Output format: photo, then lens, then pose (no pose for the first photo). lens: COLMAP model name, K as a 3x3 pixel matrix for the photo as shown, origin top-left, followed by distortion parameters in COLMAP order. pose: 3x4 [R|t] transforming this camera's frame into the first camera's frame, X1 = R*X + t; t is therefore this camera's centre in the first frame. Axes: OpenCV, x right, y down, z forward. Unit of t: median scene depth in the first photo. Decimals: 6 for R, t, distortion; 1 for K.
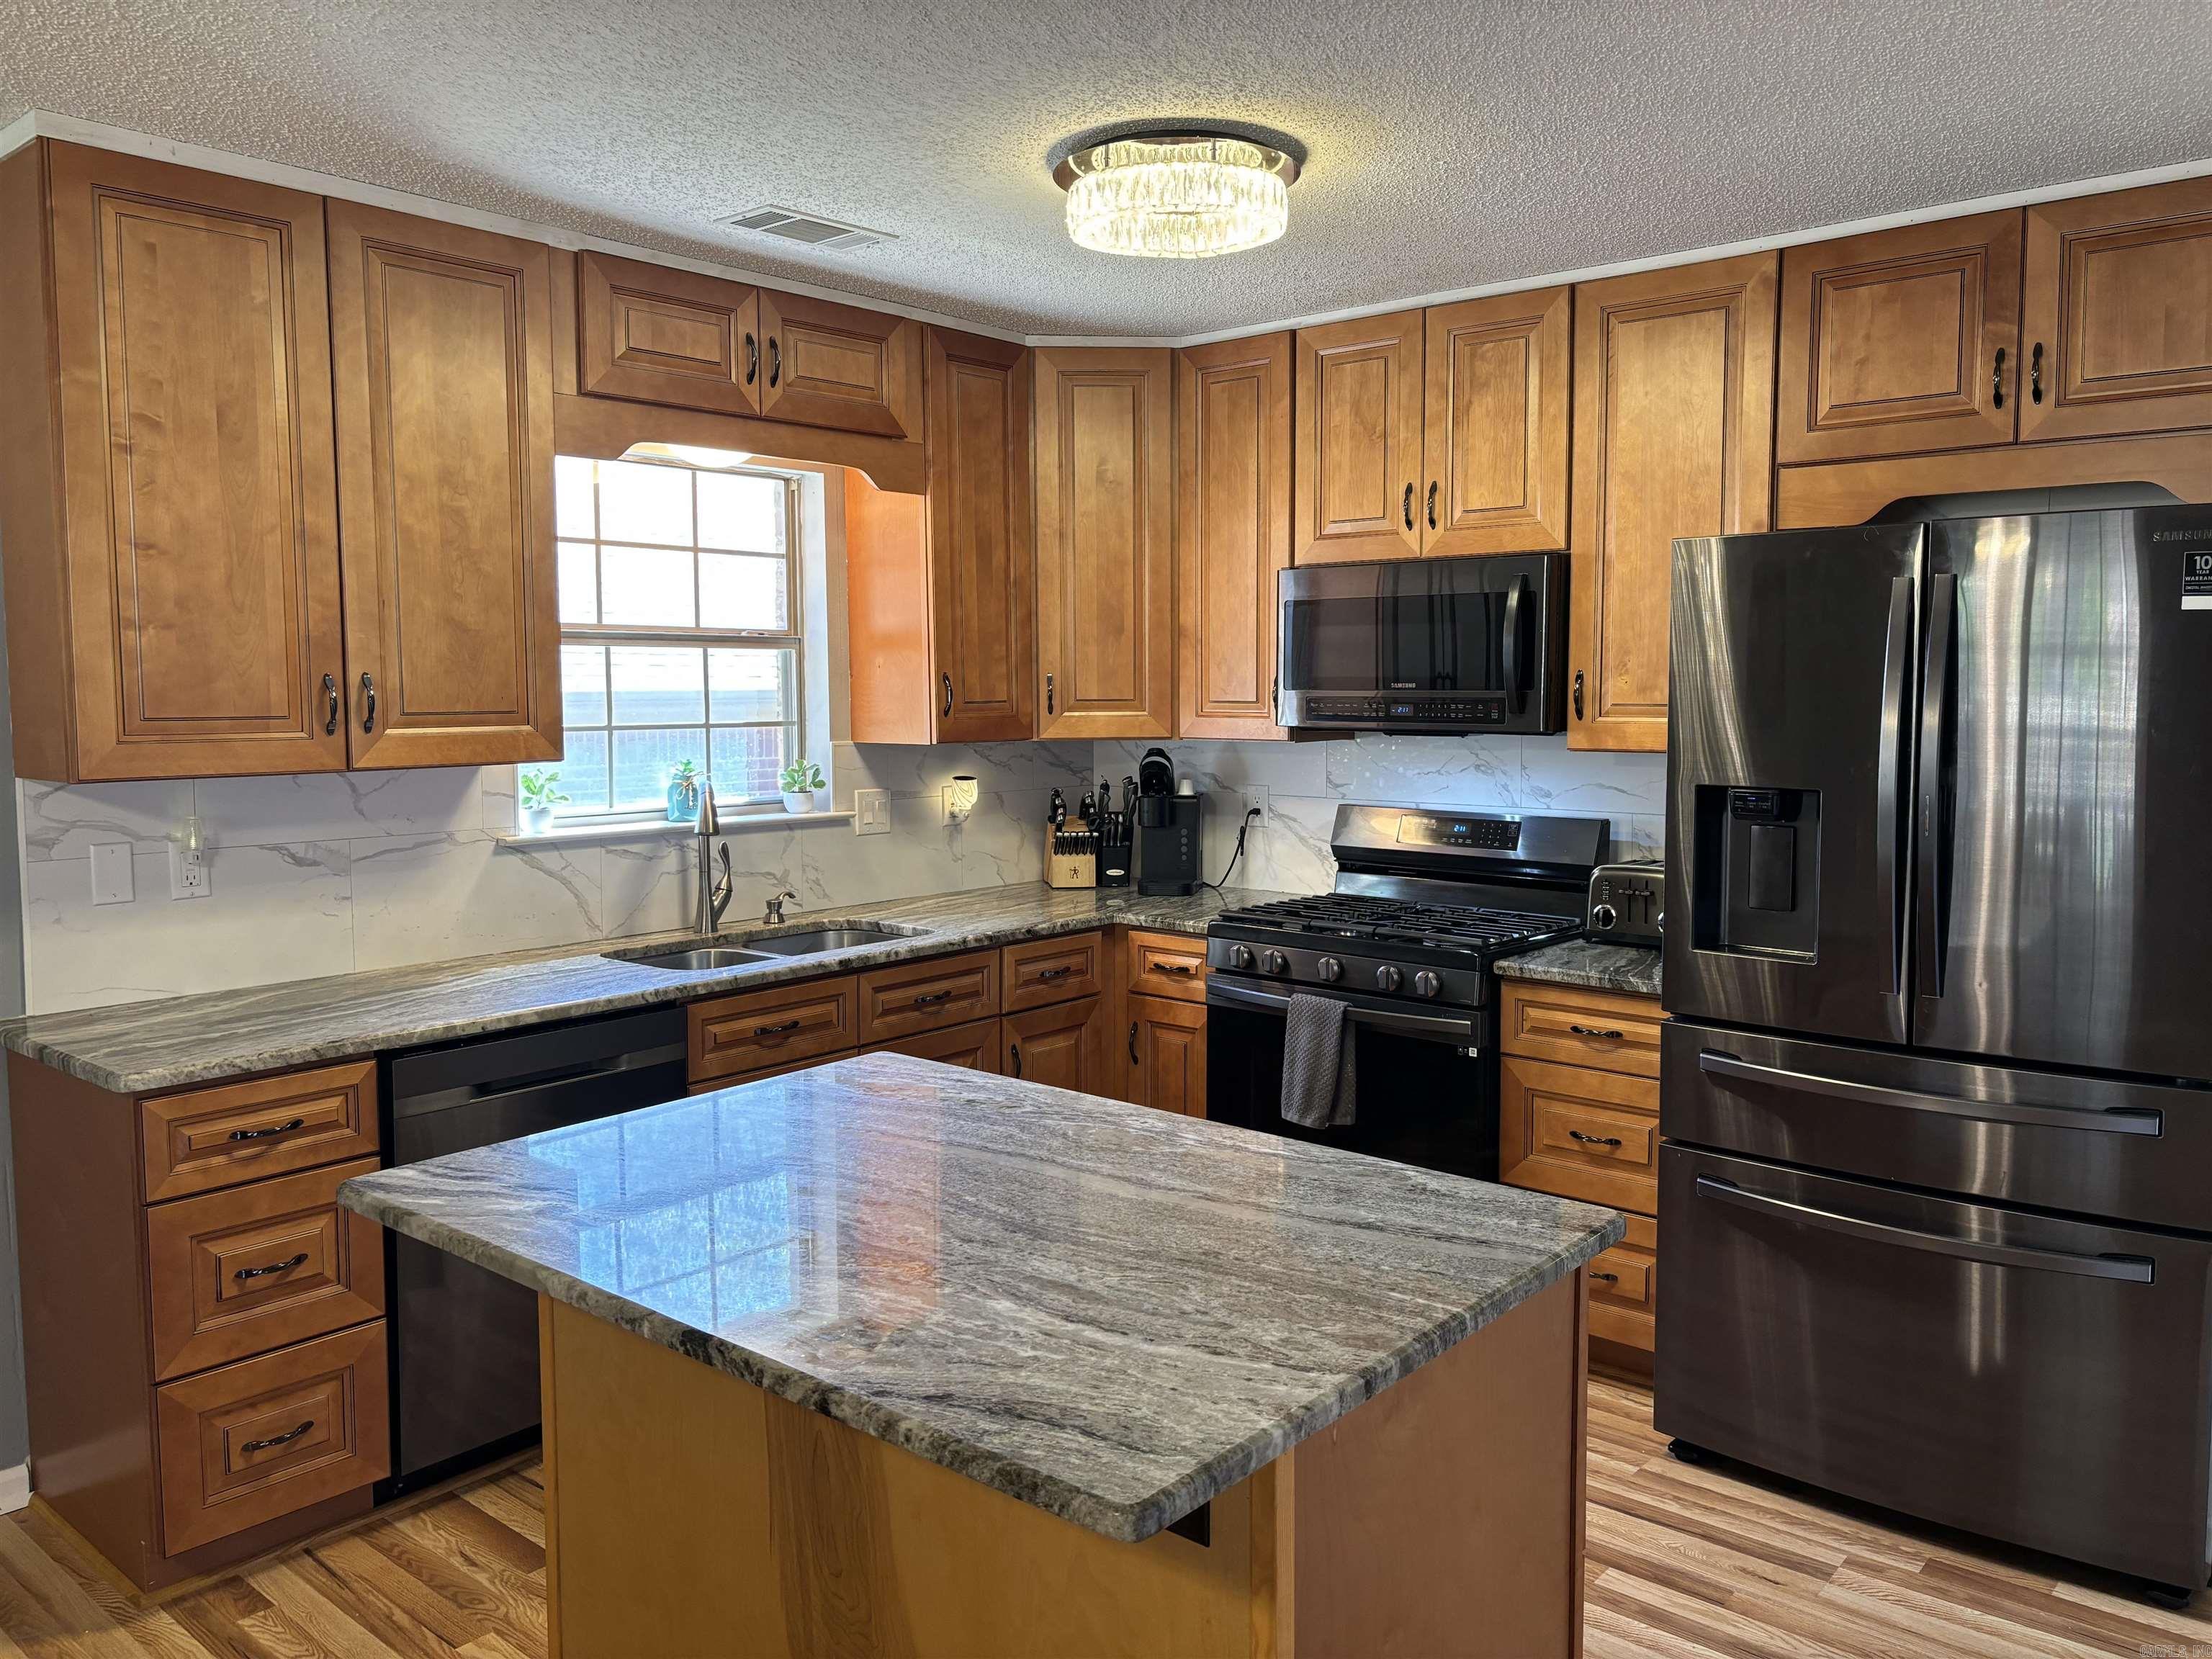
lens RADIAL K [[1664.3, 0, 1111.6], [0, 1664.3, 815.1], [0, 0, 1]] dist [0.053494, -0.055499]
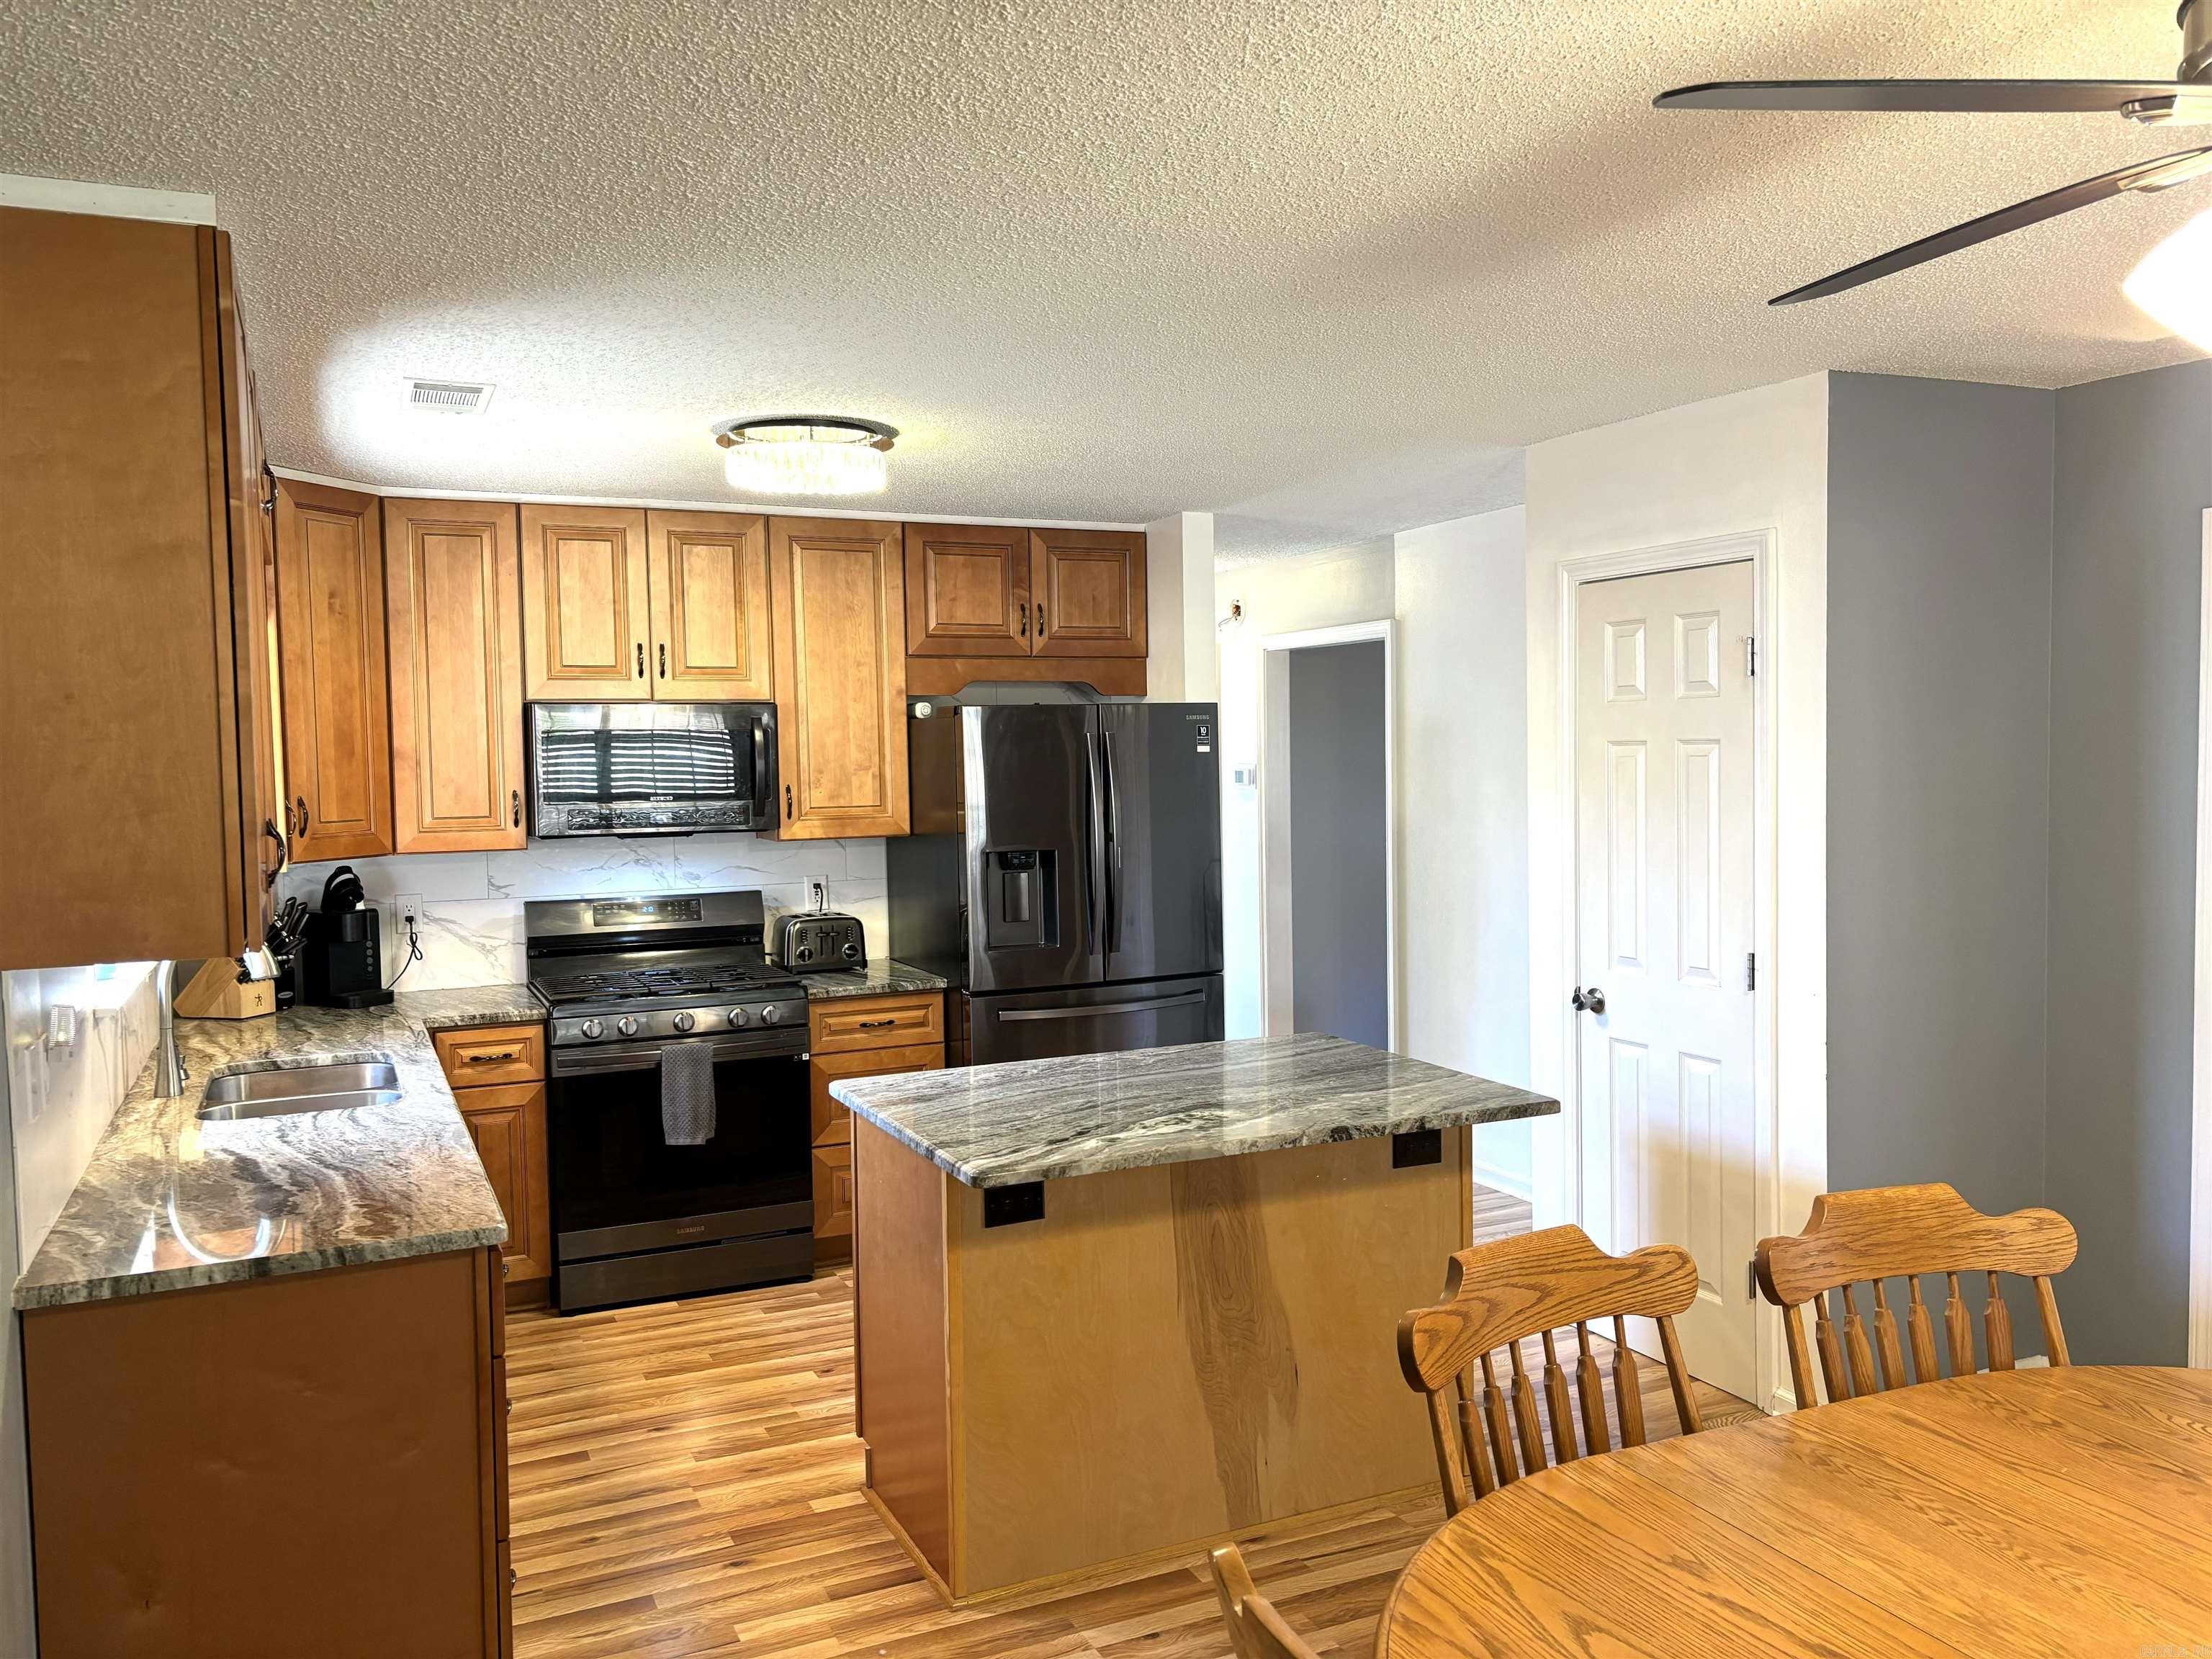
lens RADIAL K [[1664.3, 0, 1095.3], [0, 1664.3, 832.3], [0, 0, 1]] dist [0.053494, -0.055499]
pose [[0.415340, -0.048324, 0.908382, -1.035243], [0.089904, 0.995880, 0.011872, -0.044822], [-0.905213, 0.076737, 0.417973, 0.192850]]
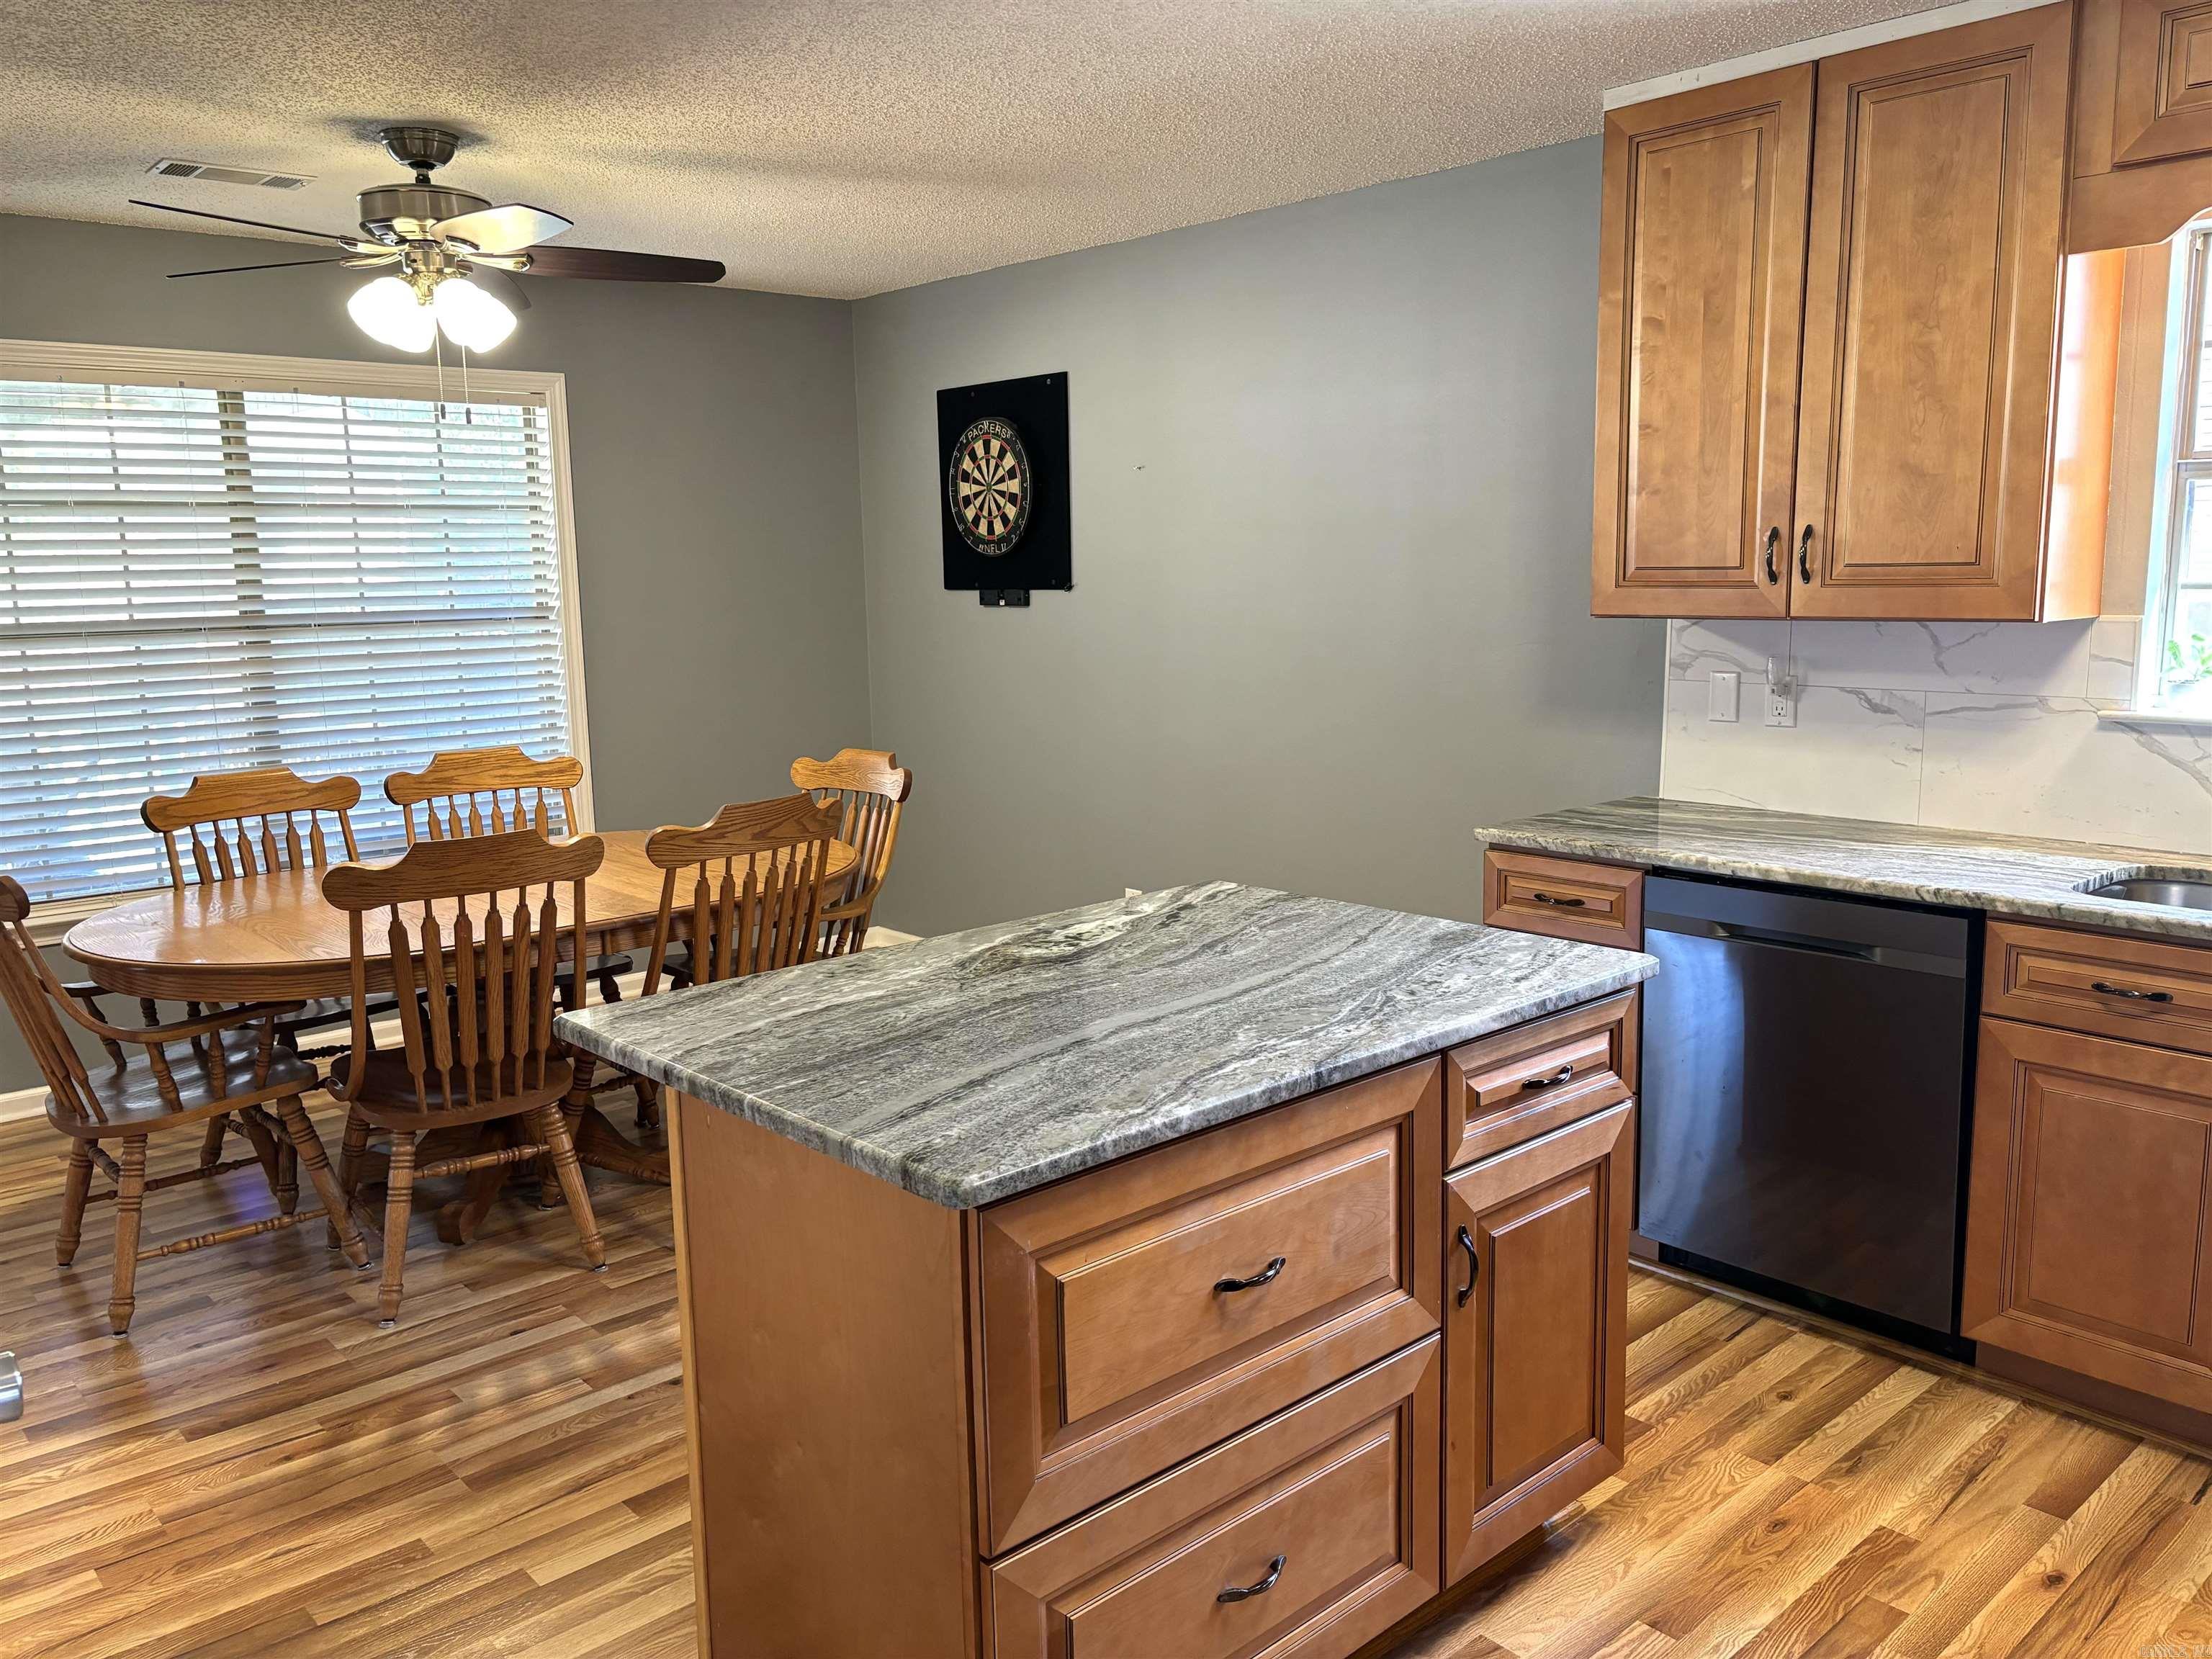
lens RADIAL K [[1664.3, 0, 1095.5], [0, 1664.3, 816.2], [0, 0, 1]] dist [0.053494, -0.055499]
pose [[-0.136879, 0.154071, -0.978533, 0.623786], [-0.062534, 0.984516, 0.163760, -0.047087], [0.988612, 0.083607, -0.125125, 0.669066]]
